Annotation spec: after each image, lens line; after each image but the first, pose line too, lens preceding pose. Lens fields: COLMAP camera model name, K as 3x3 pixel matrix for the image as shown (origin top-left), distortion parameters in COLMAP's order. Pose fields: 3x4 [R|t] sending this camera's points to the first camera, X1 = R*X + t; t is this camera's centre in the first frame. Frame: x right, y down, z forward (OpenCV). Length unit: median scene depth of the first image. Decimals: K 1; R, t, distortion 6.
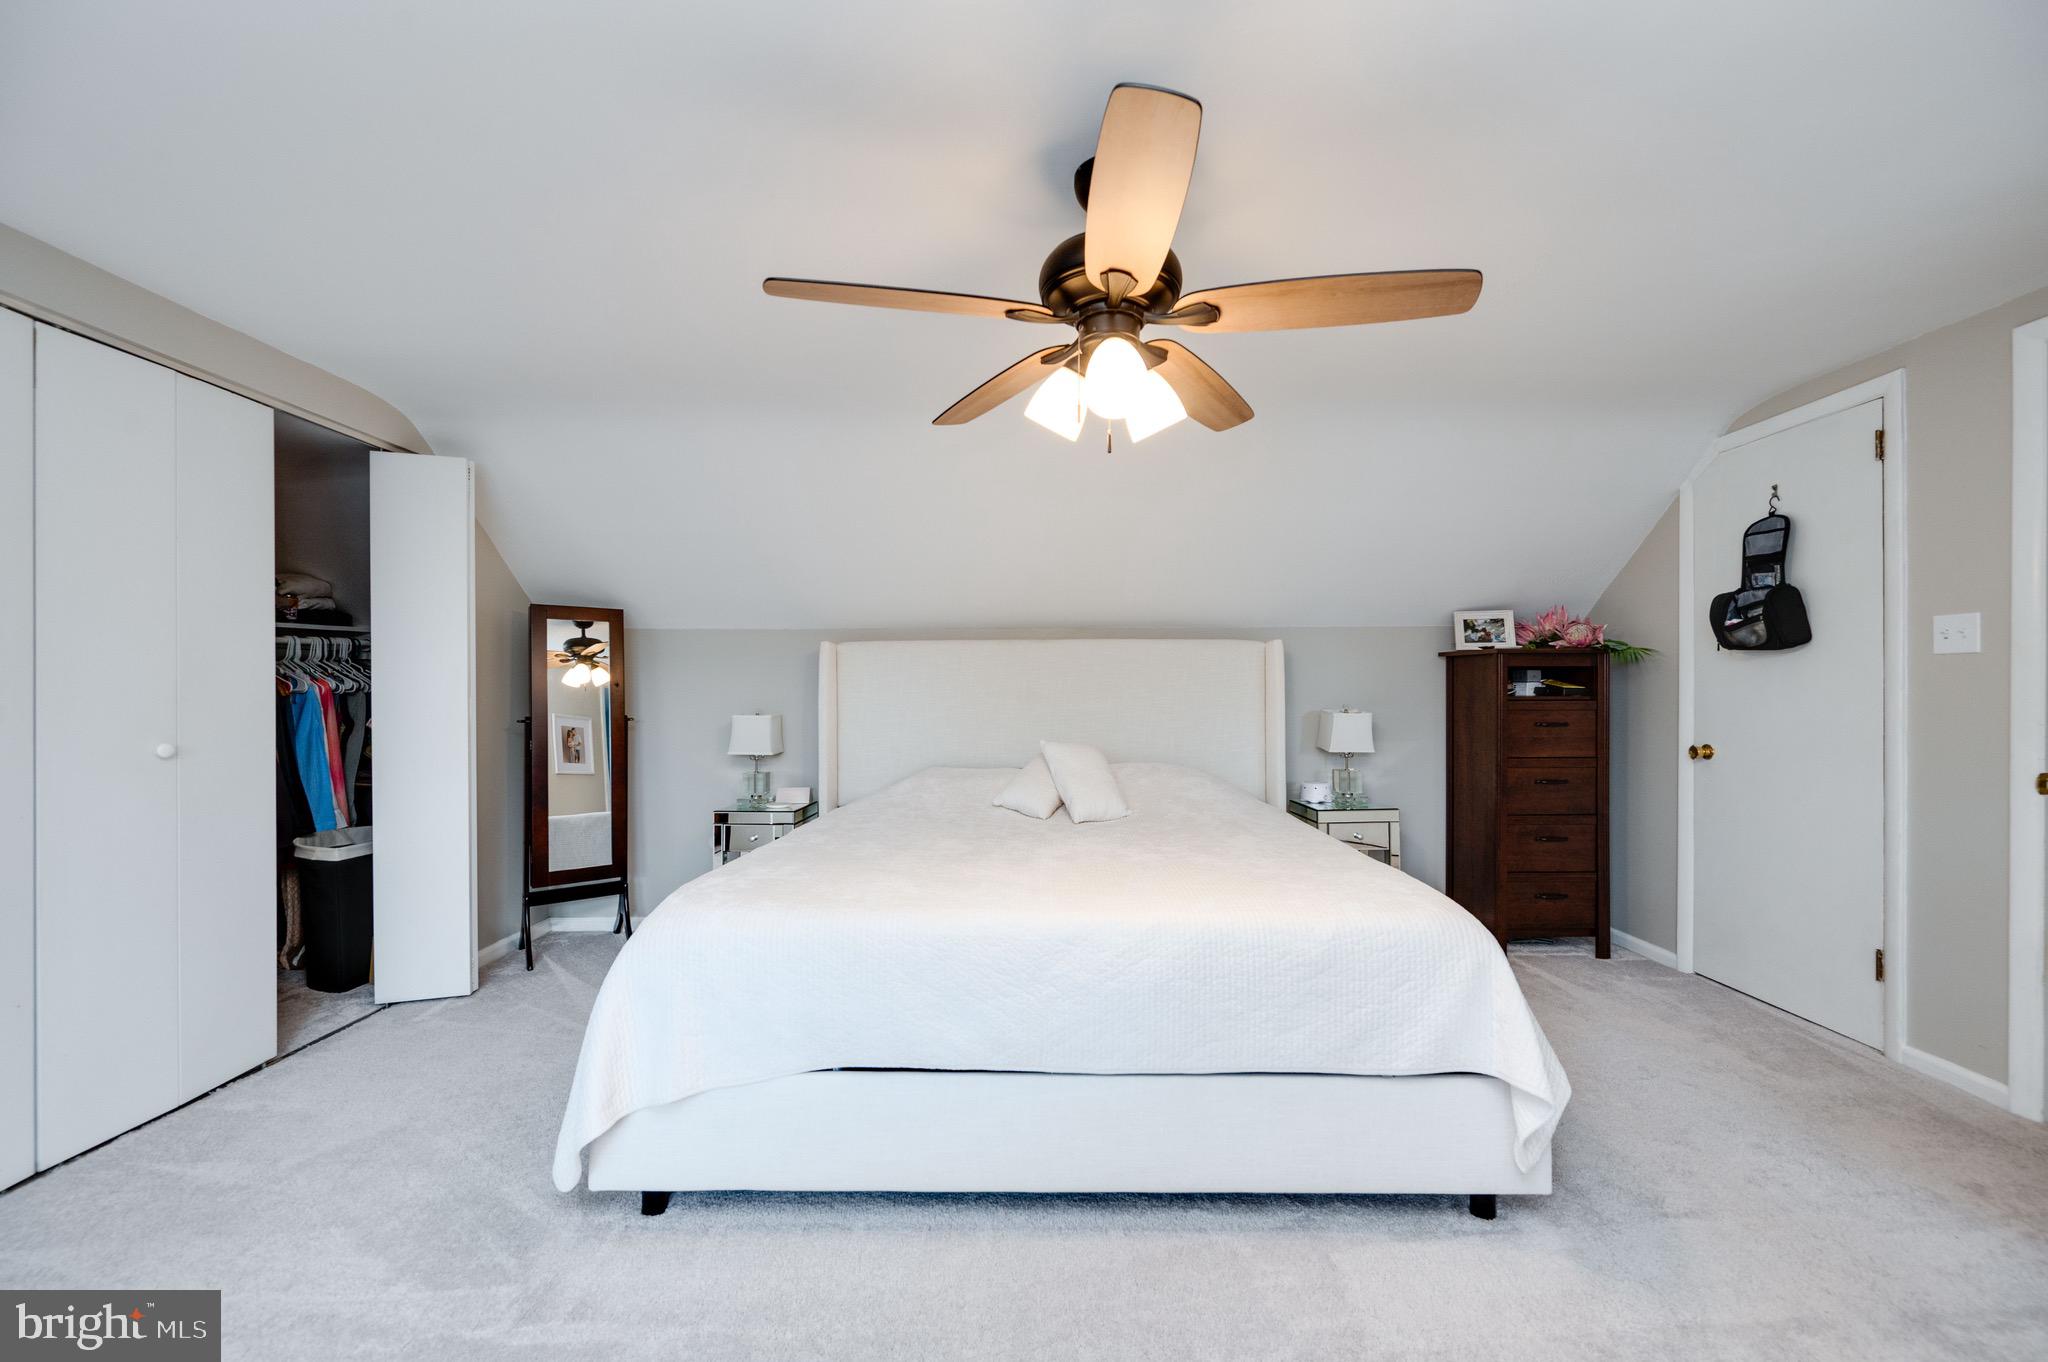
lens RADIAL K [[812.4, 0, 1030.9], [0, 812.4, 686.9], [0, 0, 1]] dist [-0.005556, 0.000366]
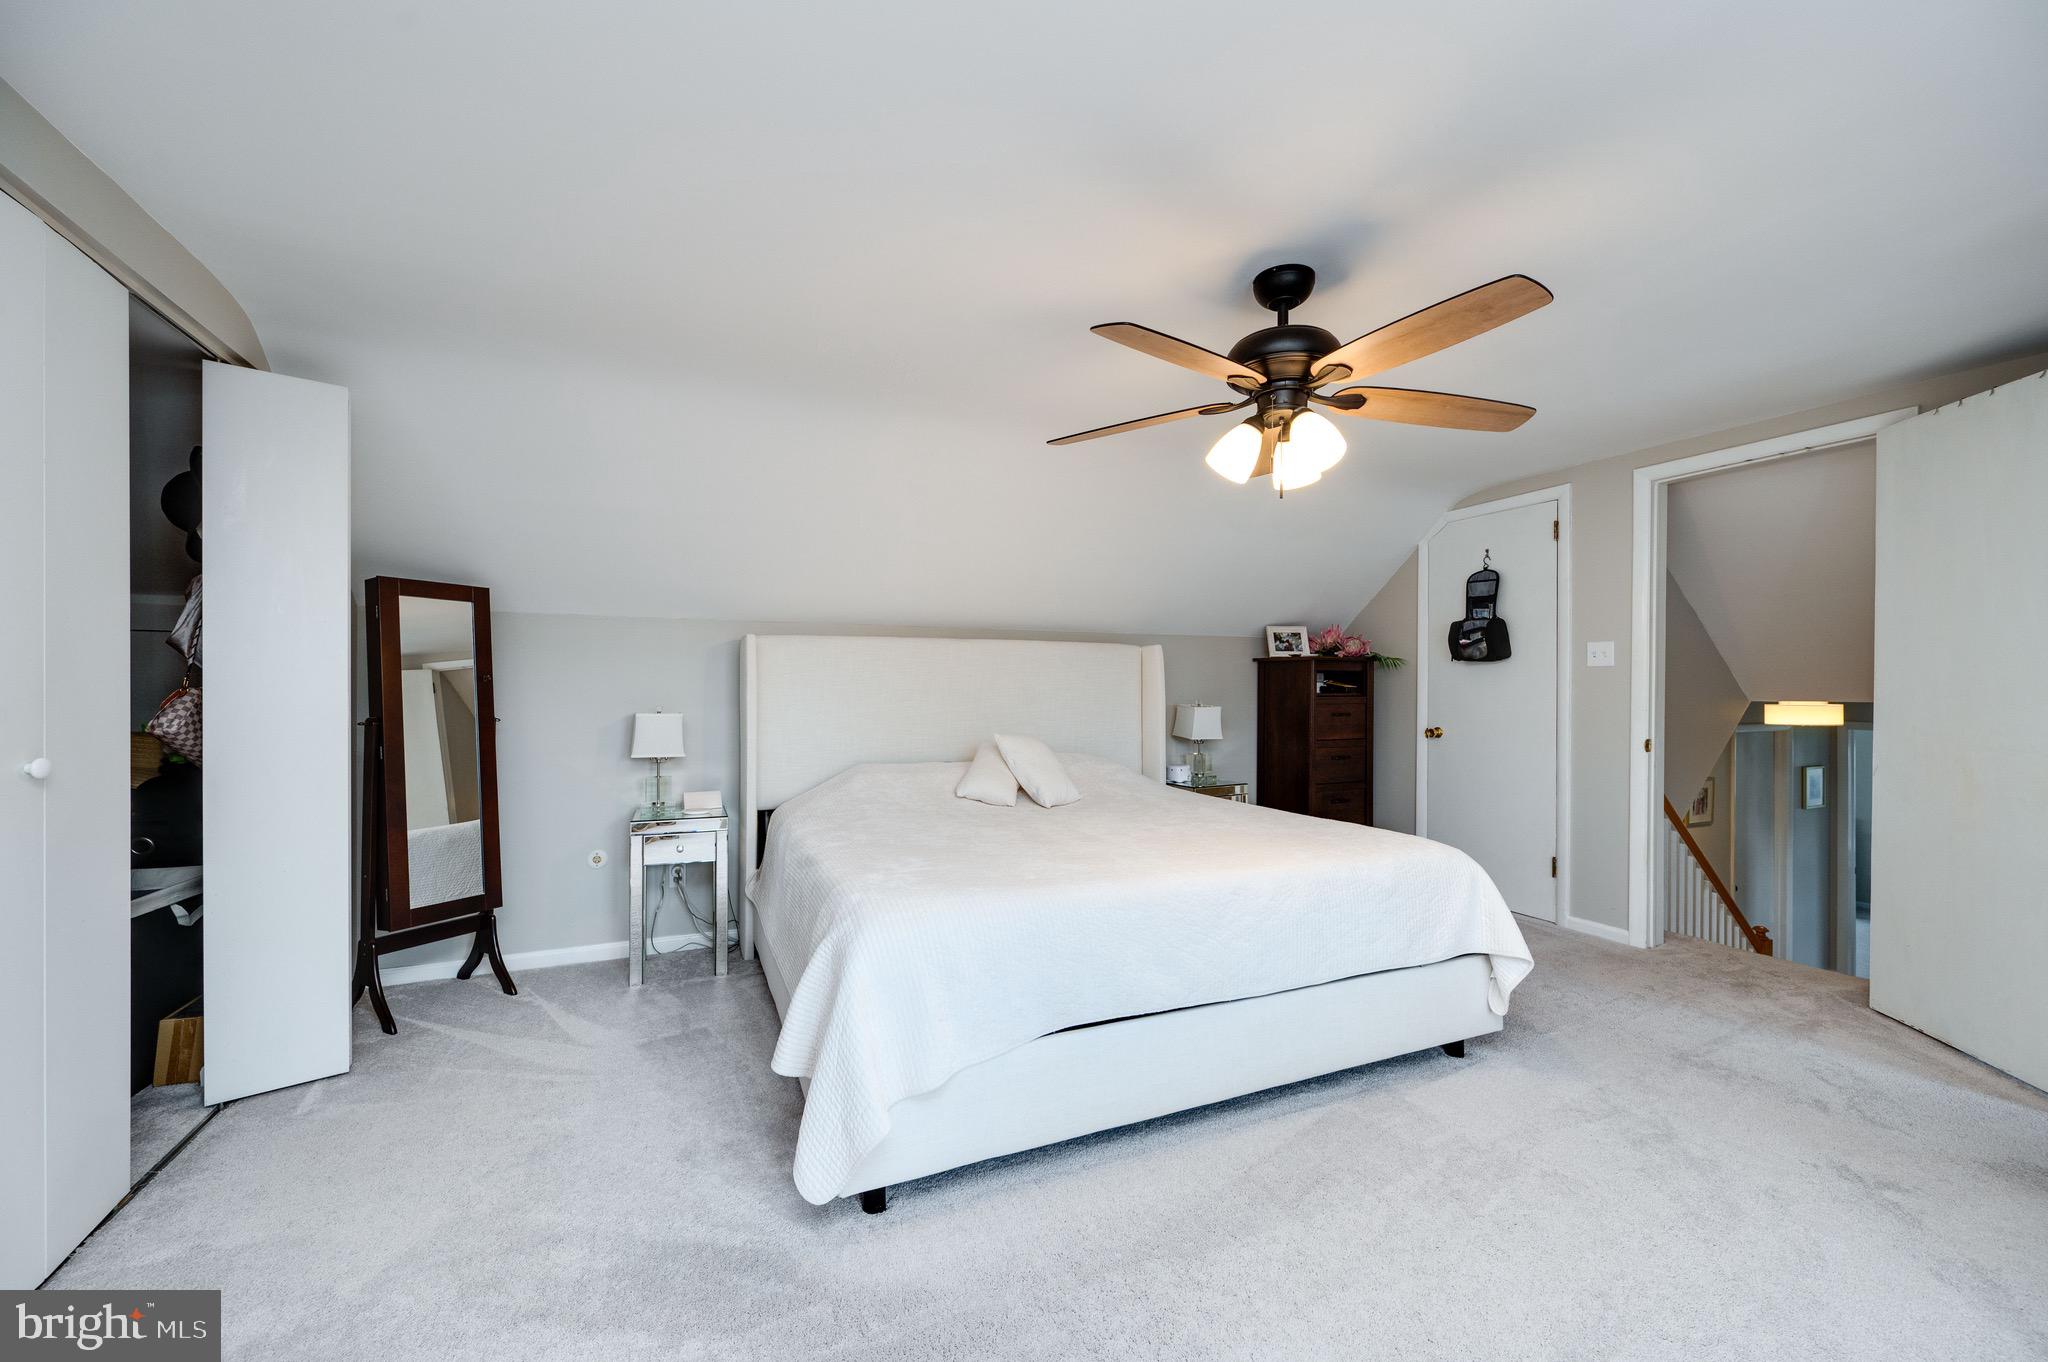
lens RADIAL K [[812.4, 0, 1032.7], [0, 812.4, 687.2], [0, 0, 1]] dist [-0.005556, 0.000366]
pose [[0.907110, 0.004198, 0.420874, -0.425508], [-0.005728, 0.999981, 0.002372, 0.001698], [-0.420855, -0.004562, 0.907116, 0.011664]]
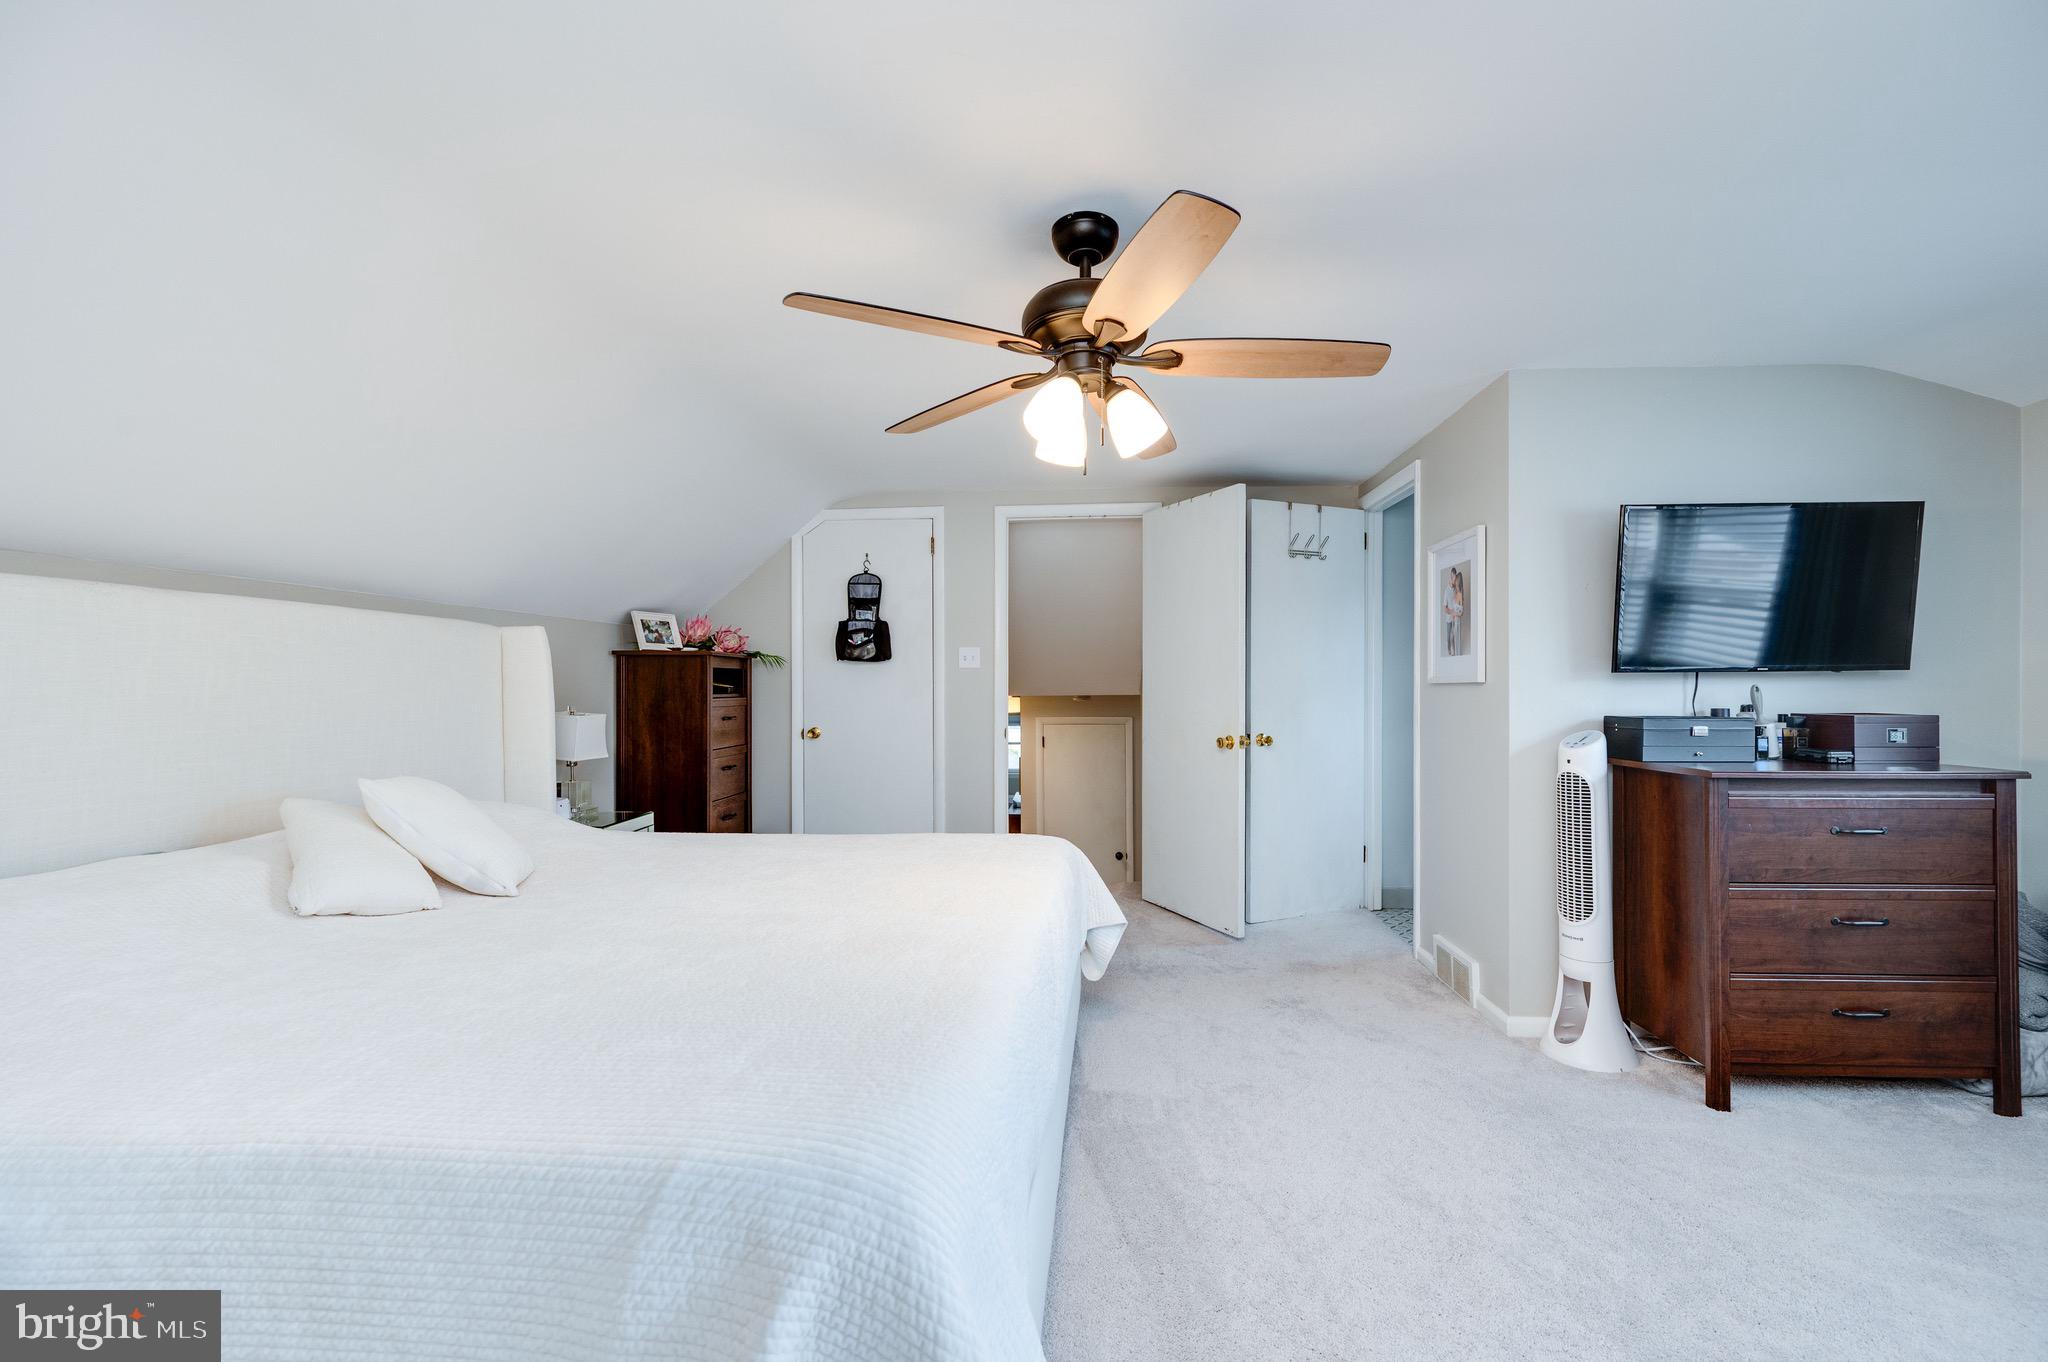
lens RADIAL K [[812.4, 0, 1056.8], [0, 812.4, 688.7], [0, 0, 1]] dist [-0.005556, 0.000366]
pose [[0.049996, -0.000708, 0.998749, -0.562521], [0.000580, 1.000000, 0.000680, 0.003856], [-0.998749, 0.000545, 0.049997, 0.542433]]
